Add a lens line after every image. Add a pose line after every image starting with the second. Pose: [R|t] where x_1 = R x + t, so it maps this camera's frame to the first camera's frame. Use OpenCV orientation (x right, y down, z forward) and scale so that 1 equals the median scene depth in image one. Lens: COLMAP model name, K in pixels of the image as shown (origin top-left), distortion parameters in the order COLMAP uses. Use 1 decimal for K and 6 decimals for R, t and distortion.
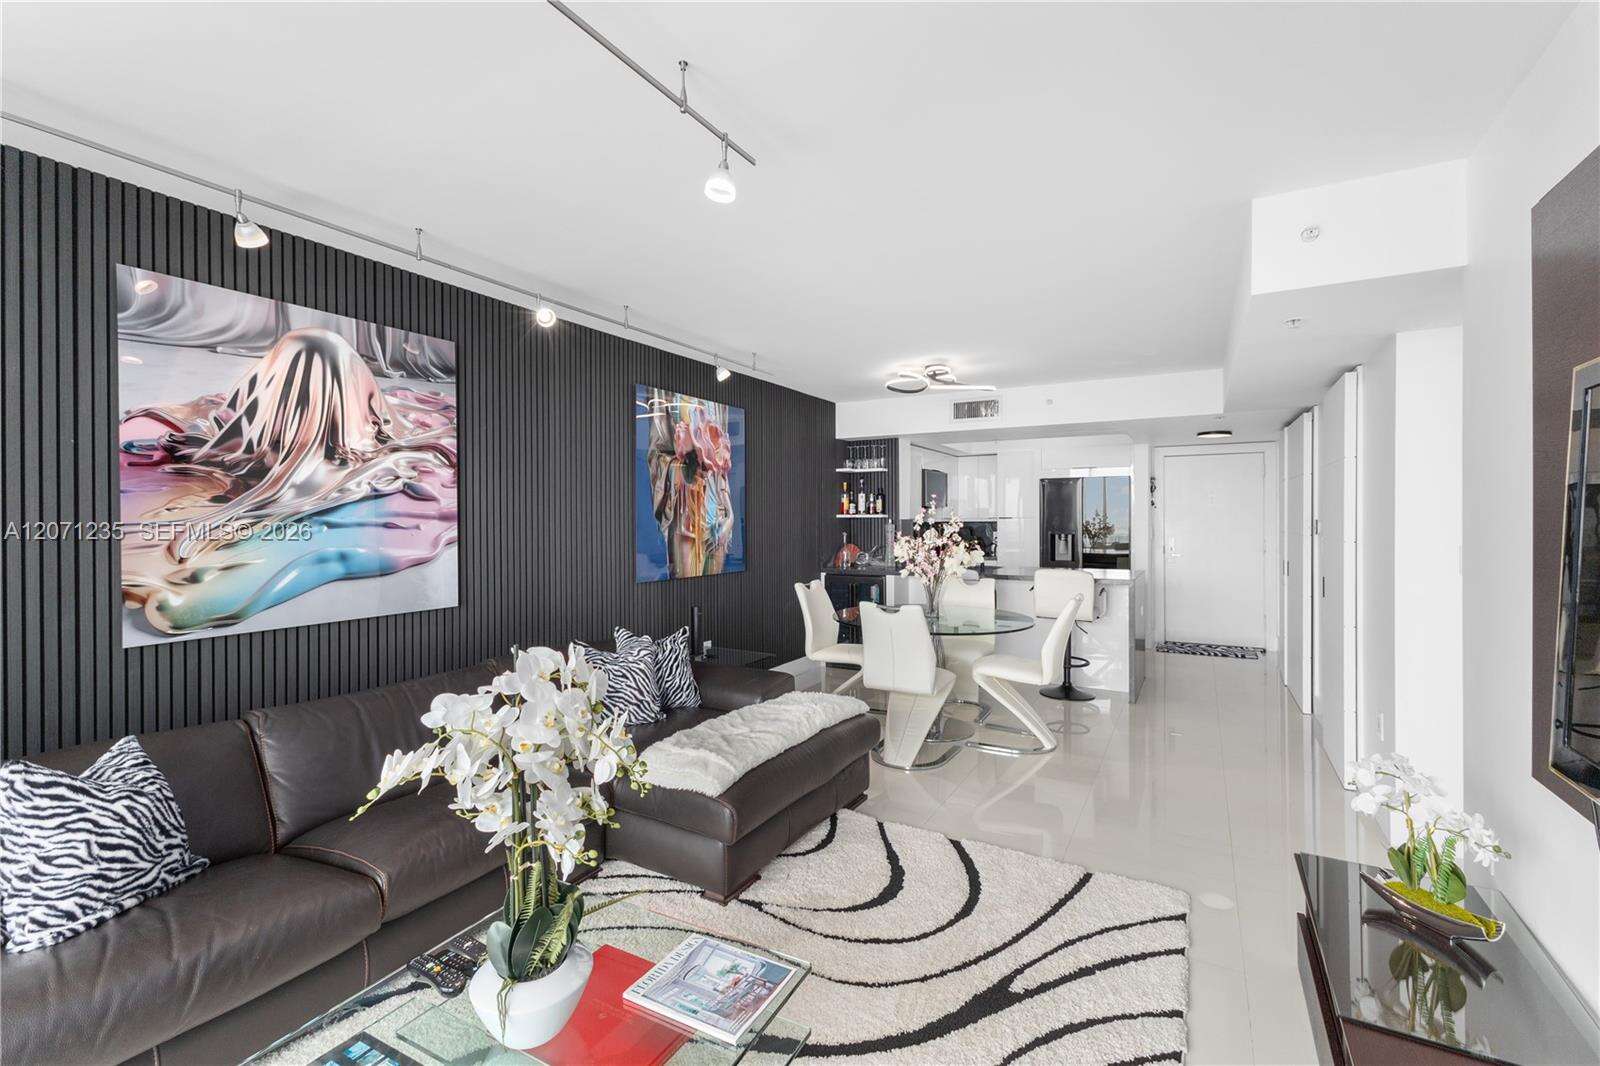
lens RADIAL K [[701.8, 0, 822.3], [0, 701.8, 511.8], [0, 0, 1]] dist [0.015975, -0.000091]
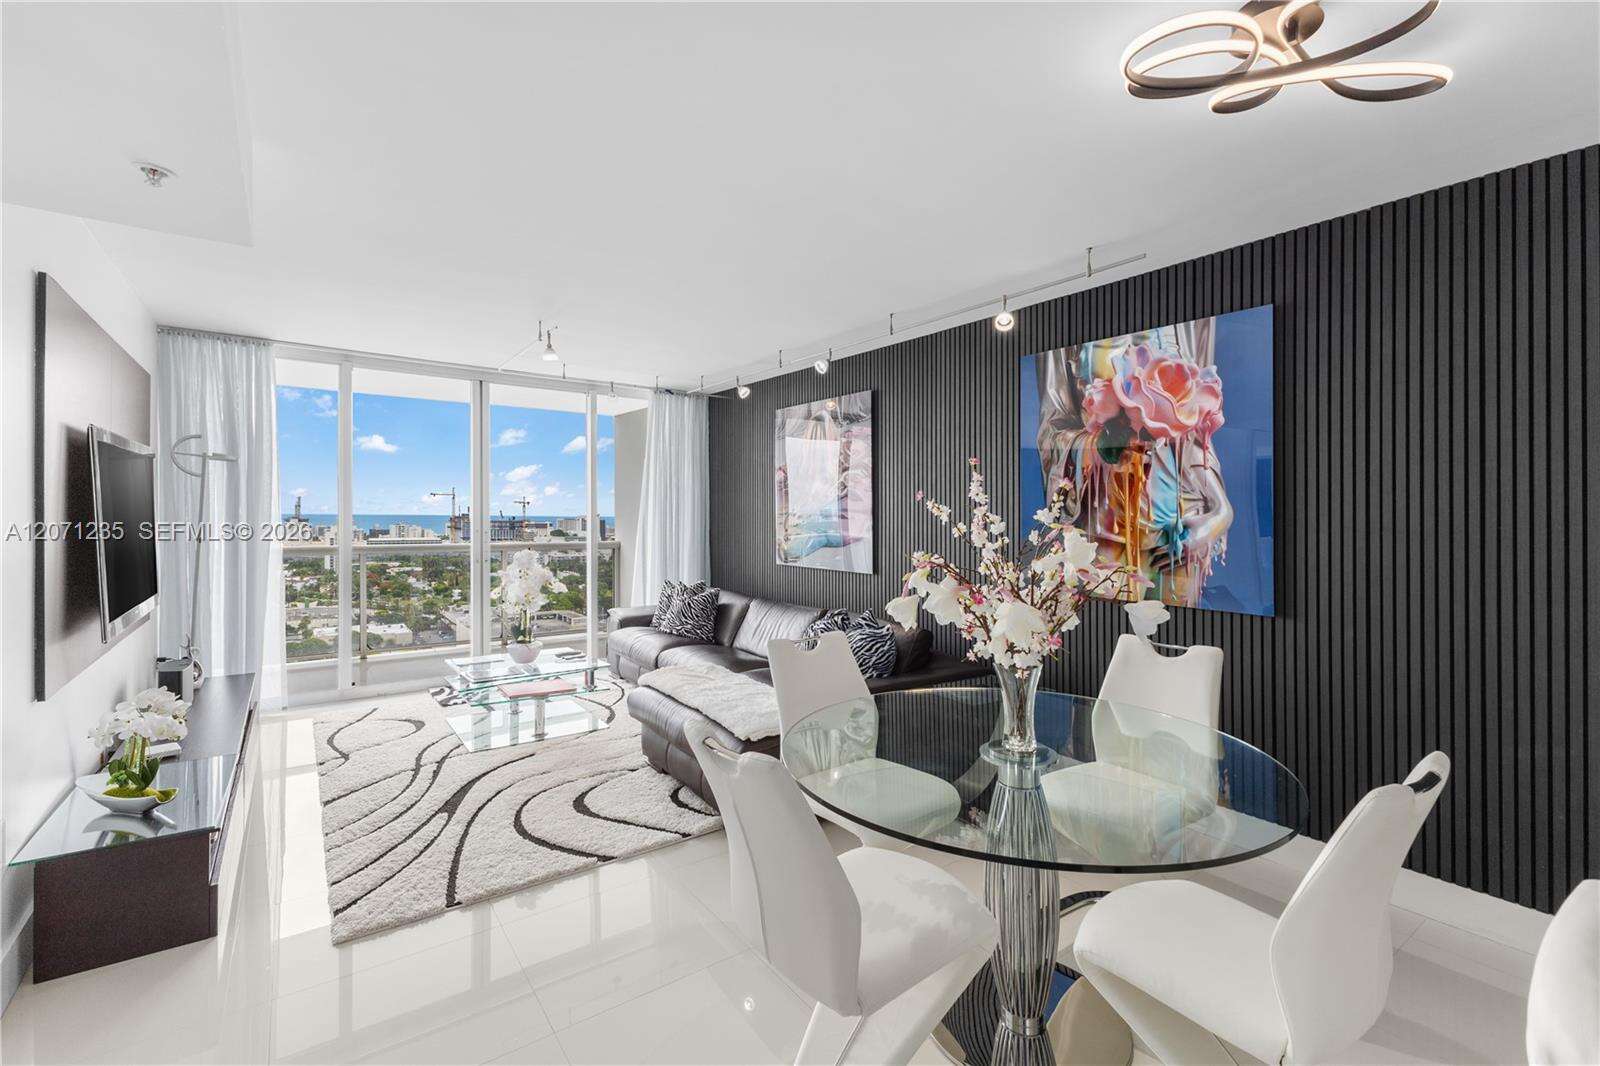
lens RADIAL K [[708.7, 0, 799.6], [0, 708.7, 514.6], [0, 0, 1]] dist [0.016495, 0.000080]
pose [[-0.440414, -0.000358, -0.897795, 0.606357], [0.000973, 0.999999, -0.000876, 0.010561], [0.897794, -0.001259, -0.440413, 1.087358]]
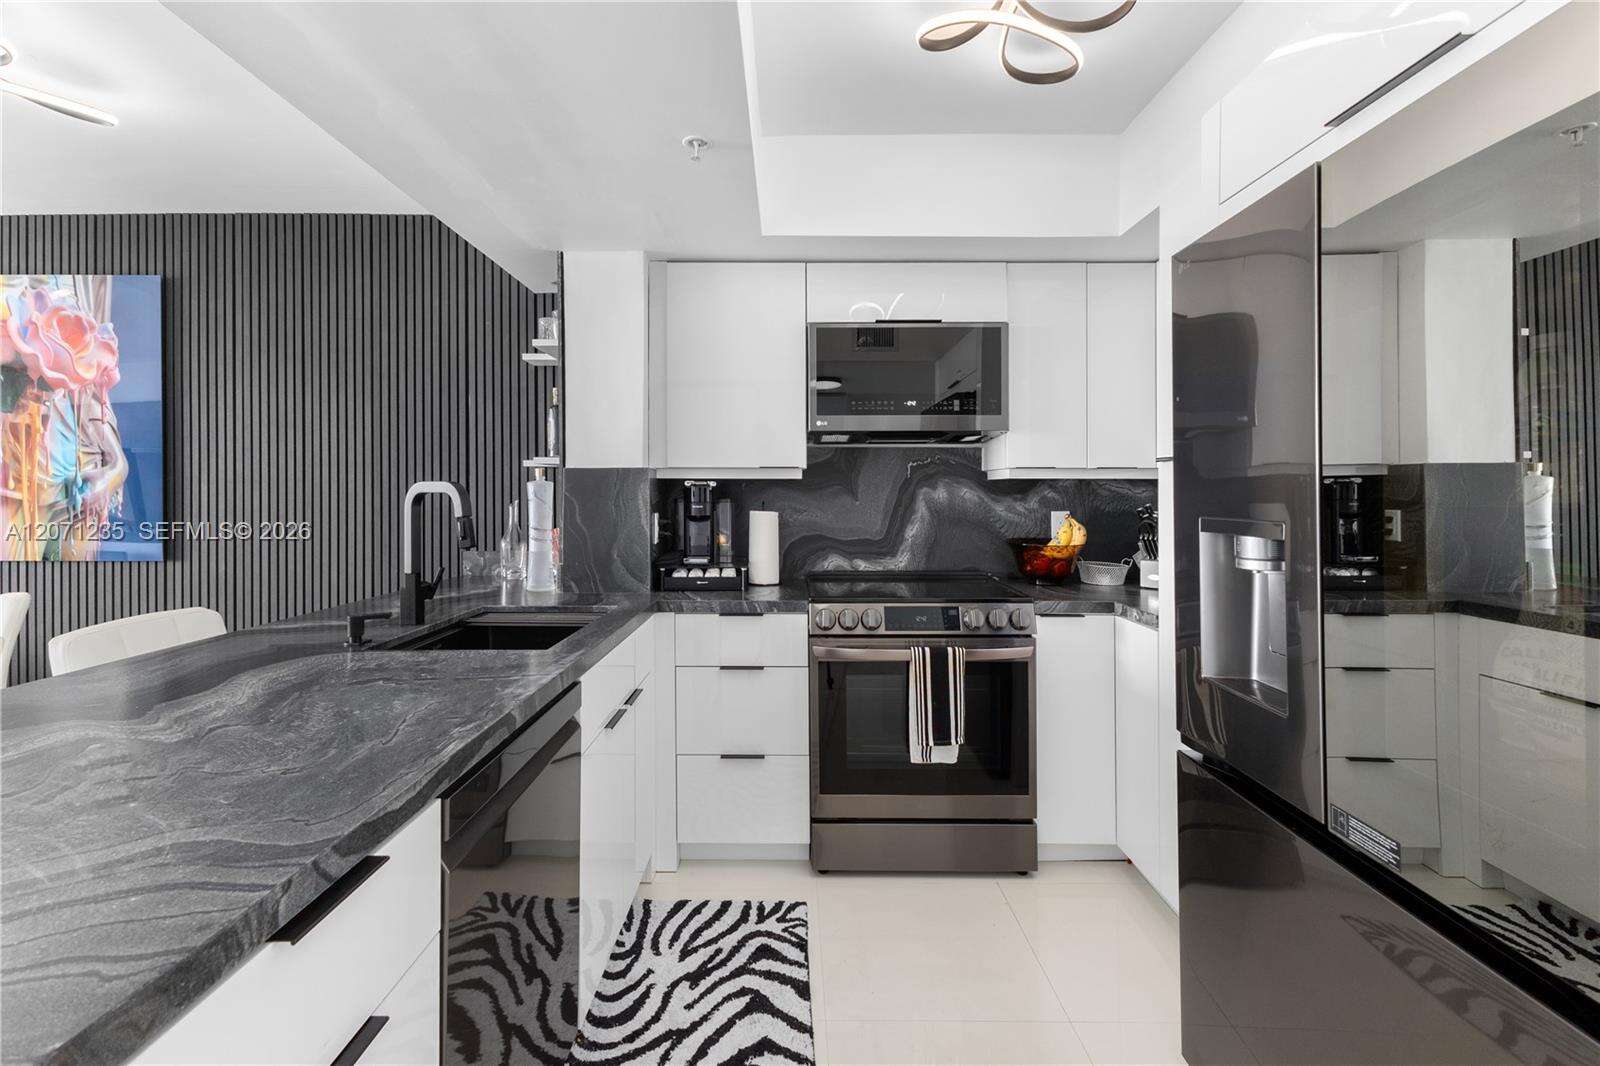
lens RADIAL K [[724.6, 0, 799.6], [0, 724.6, 484.3], [0, 0, 1]] dist [0.016444, -0.008097]
pose [[0.468123, -0.005108, -0.883649, 0.765029], [0.005833, 0.999979, -0.002690, 0.031510], [0.883644, -0.003895, 0.468143, 1.393666]]
